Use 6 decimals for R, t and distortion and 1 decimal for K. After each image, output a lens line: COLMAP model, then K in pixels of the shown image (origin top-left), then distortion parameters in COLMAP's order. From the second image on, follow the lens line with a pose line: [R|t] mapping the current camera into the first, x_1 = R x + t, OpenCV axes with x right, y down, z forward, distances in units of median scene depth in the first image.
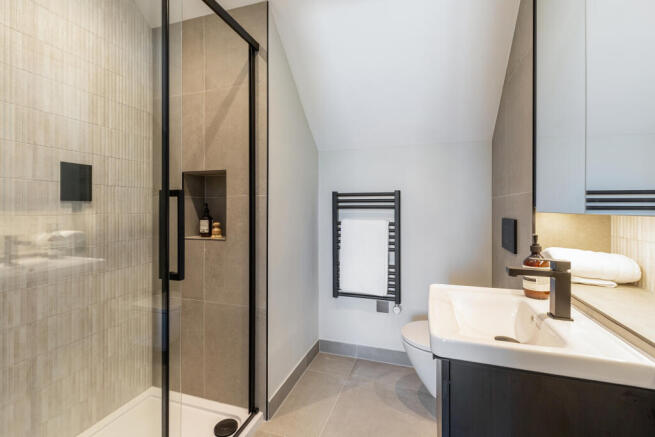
lens RADIAL K [[299.7, 0, 326.4], [0, 299.7, 213.4], [0, 0, 1]] dist [0.000122, 0.000038]
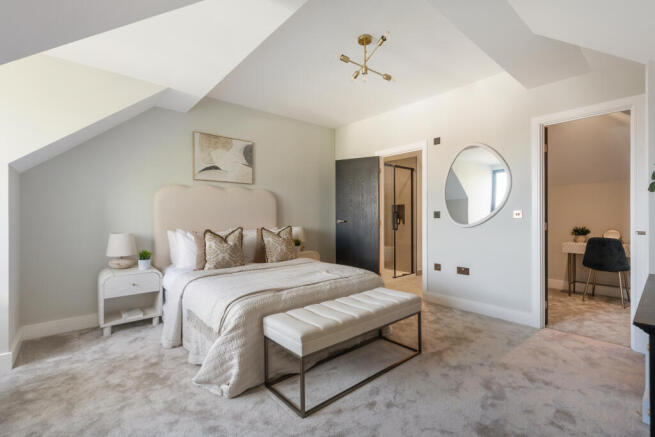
lens RADIAL K [[299.7, 0, 328.6], [0, 299.7, 217.2], [0, 0, 1]] dist [0.000122, 0.000038]
pose [[0.852237, -0.003102, -0.523146, 0.747048], [0.002447, 0.999995, -0.001942, 0.010567], [0.523150, 0.000375, 0.852241, -2.473865]]
